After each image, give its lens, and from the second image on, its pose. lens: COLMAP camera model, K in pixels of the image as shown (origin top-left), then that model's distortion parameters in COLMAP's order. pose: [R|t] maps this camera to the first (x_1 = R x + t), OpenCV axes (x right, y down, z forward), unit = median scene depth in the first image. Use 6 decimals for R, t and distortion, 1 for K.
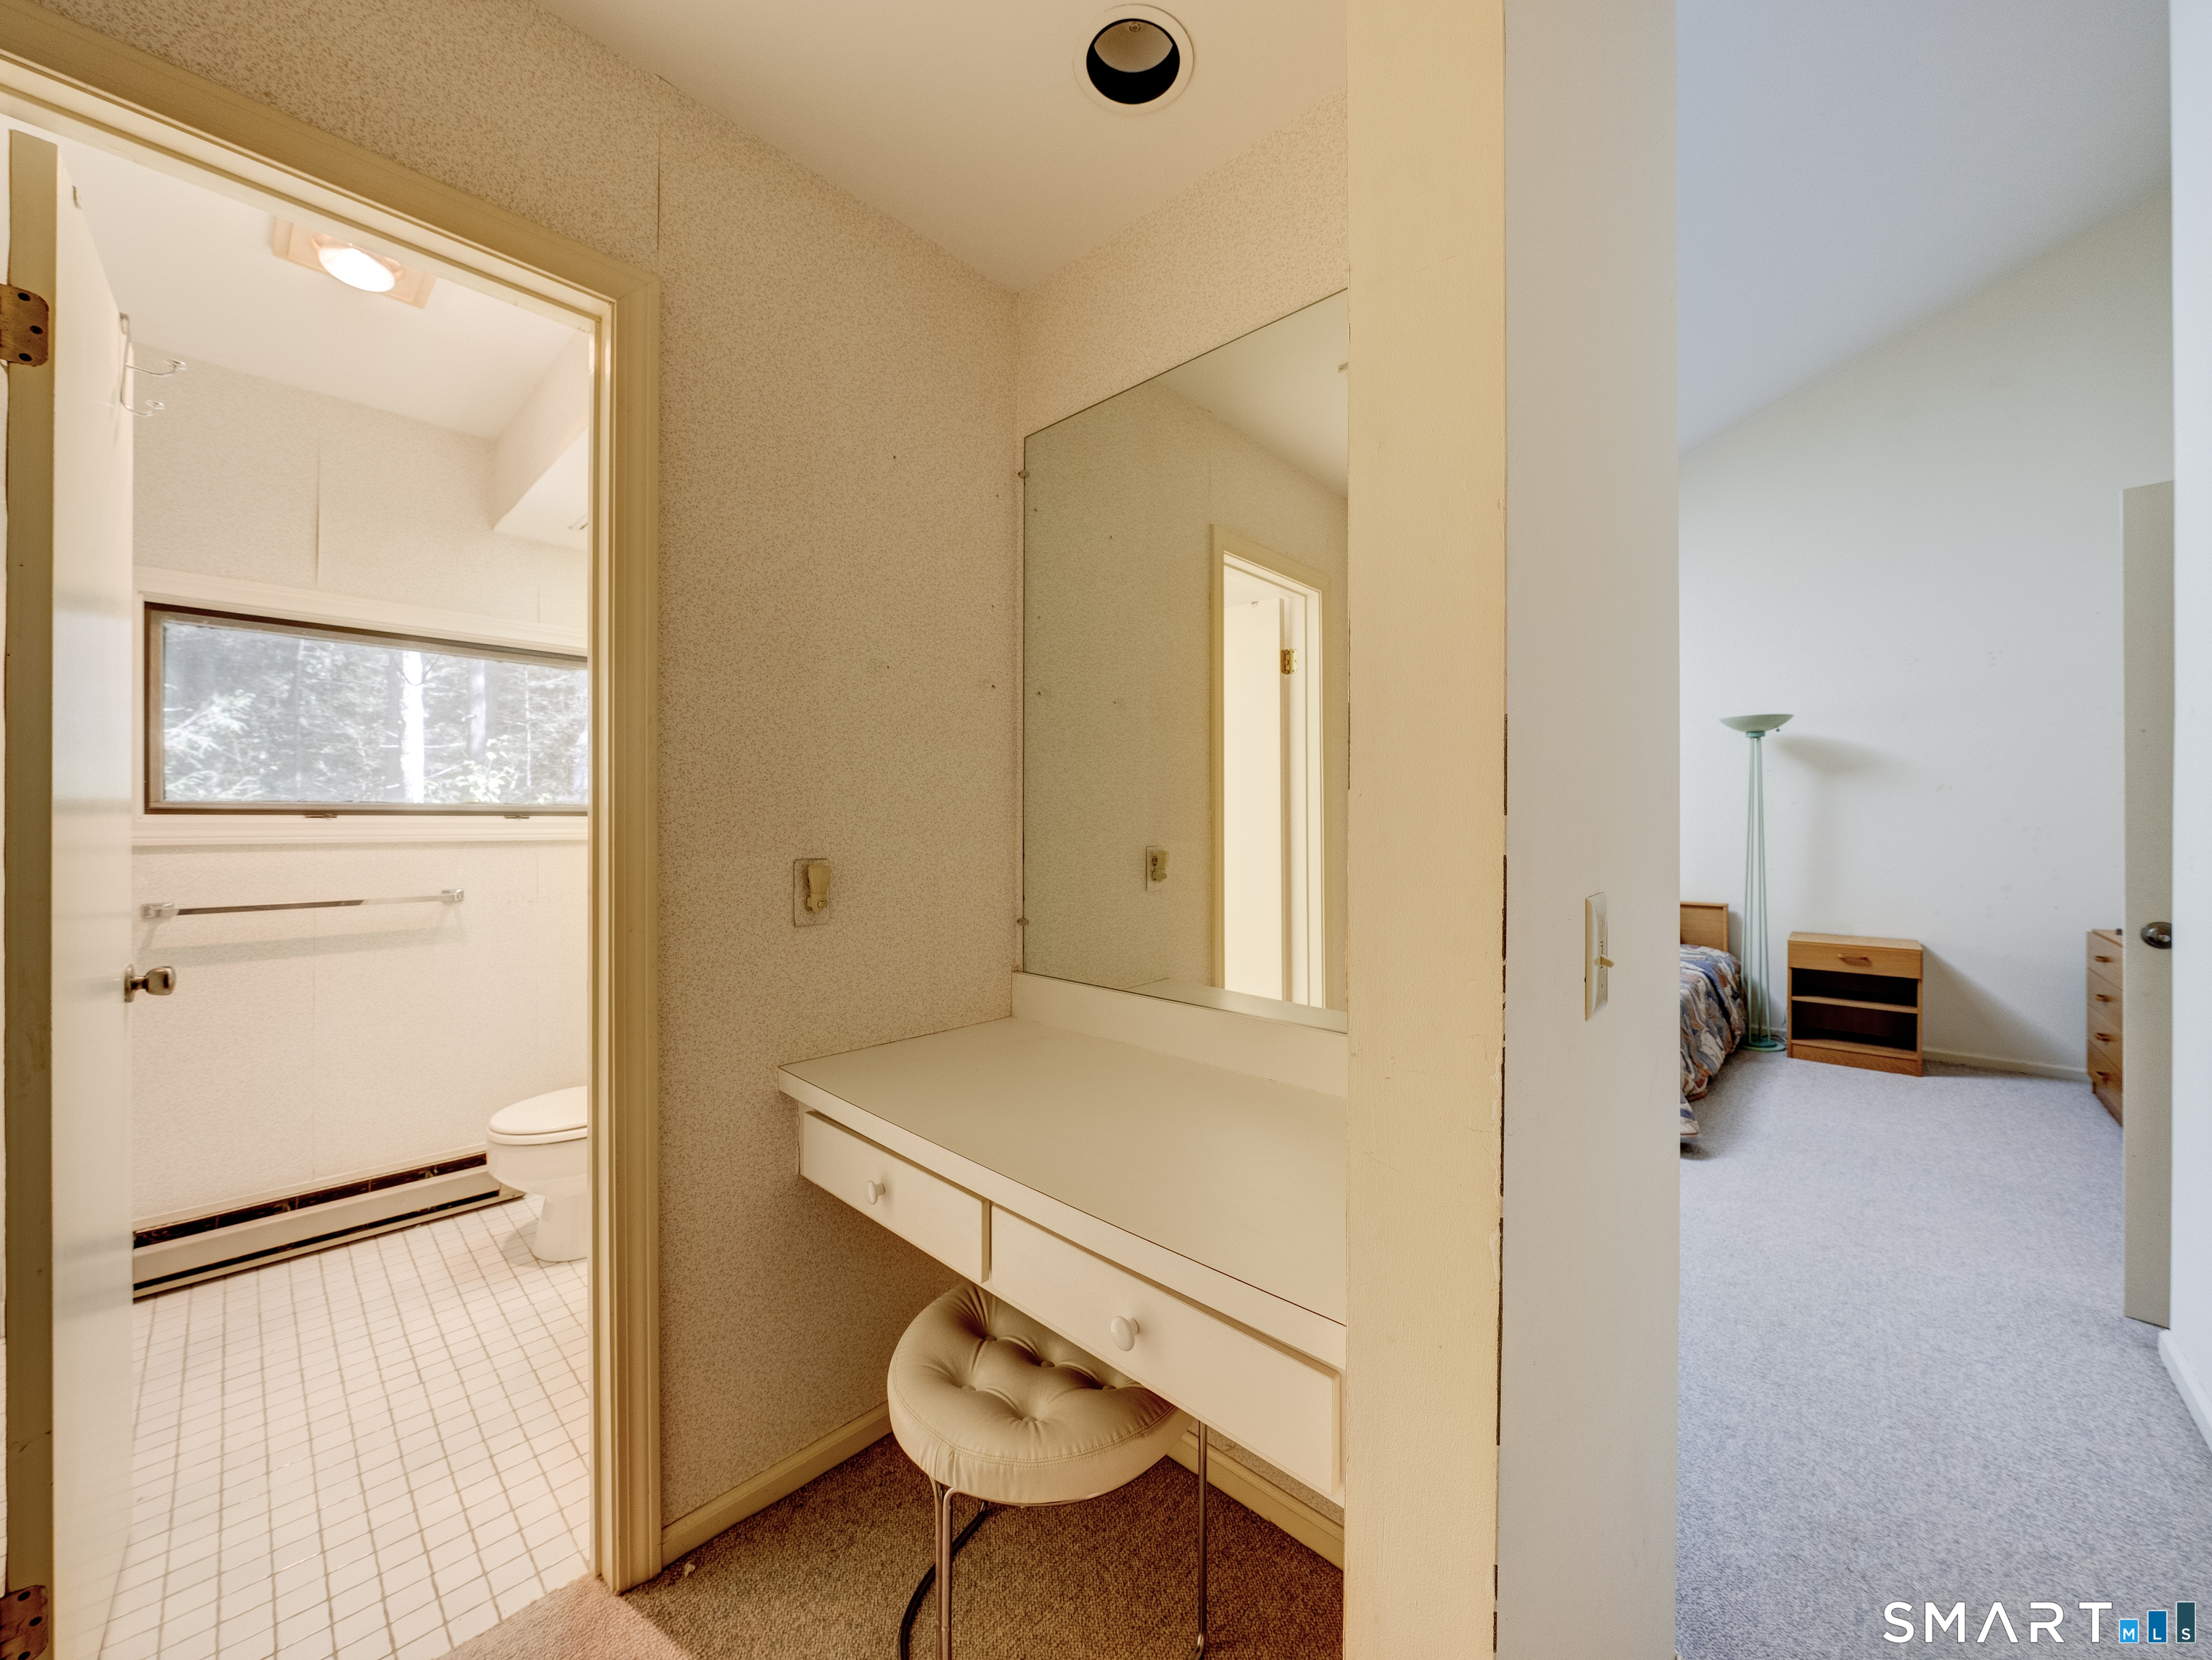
lens RADIAL K [[819.0, 0, 1107.1], [0, 819.0, 823.8], [0, 0, 1]] dist [-0.002867, -0.000016]
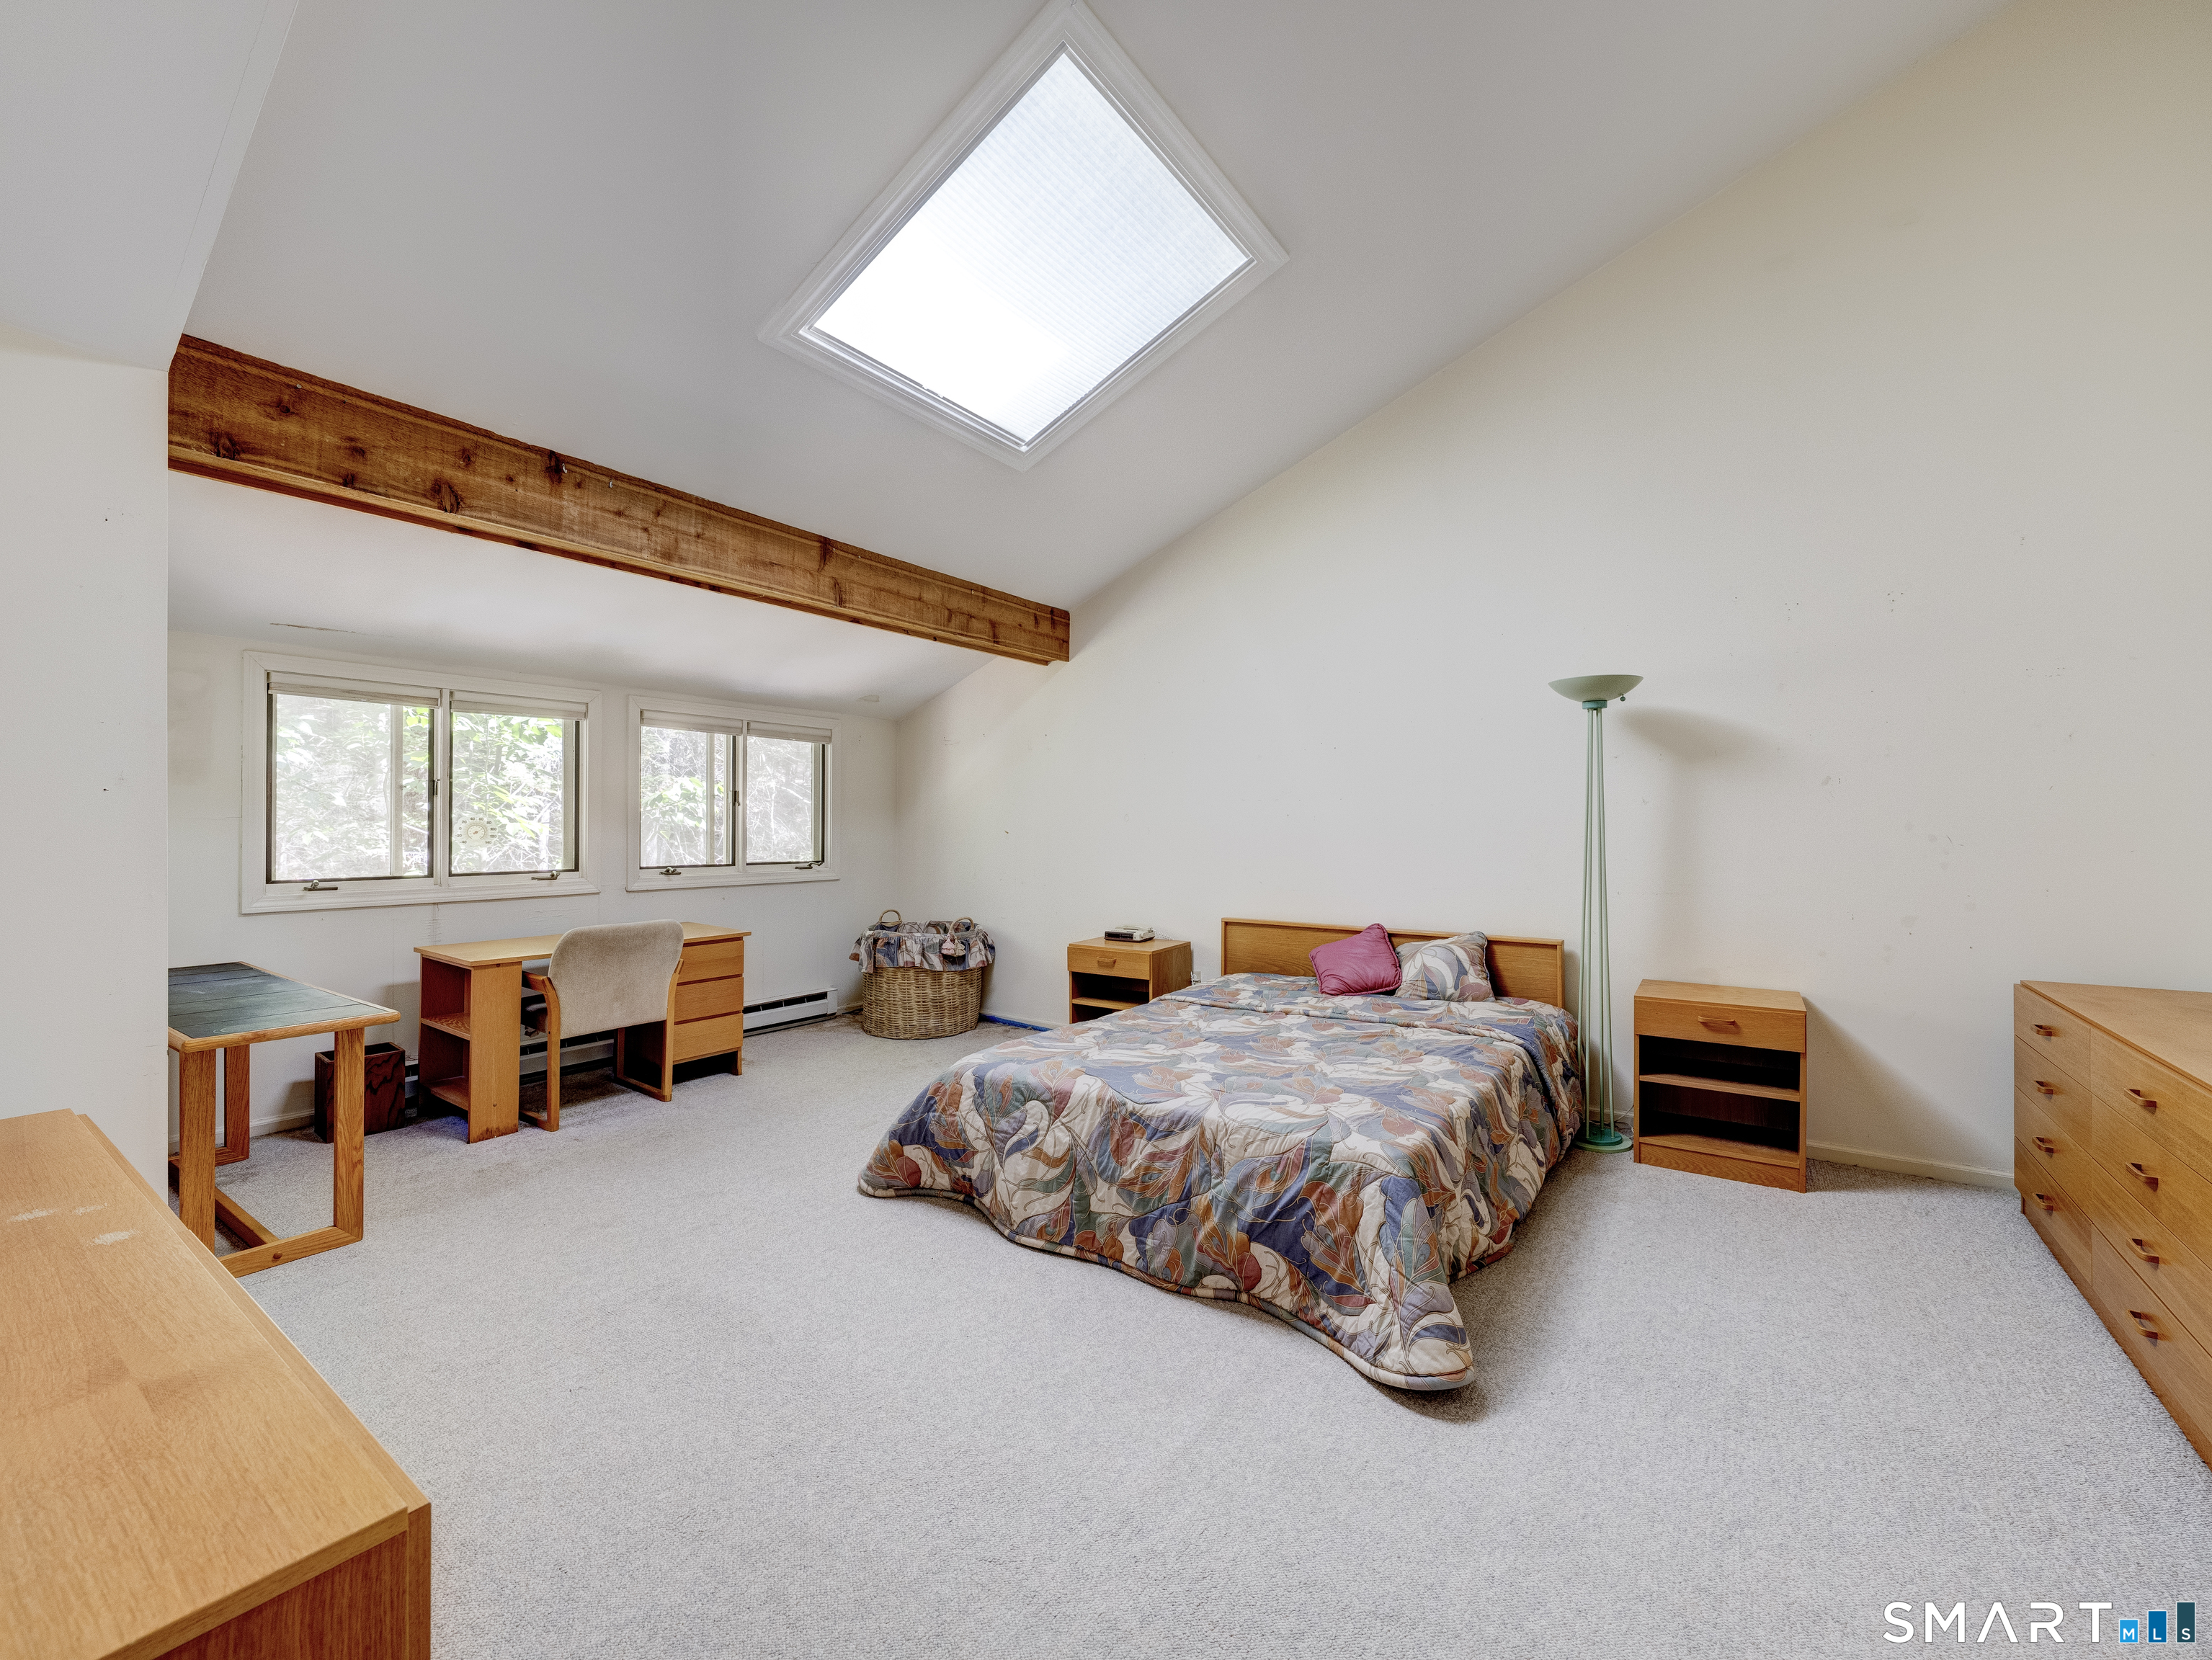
lens RADIAL K [[906.0, 0, 1097.8], [0, 906.0, 819.5], [0, 0, 1]] dist [-0.002548, -0.000172]
pose [[0.991391, 0.003654, 0.130884, 0.295329], [-0.002778, 0.999973, -0.006873, -0.002888], [-0.130905, 0.006450, 0.991374, 0.310967]]
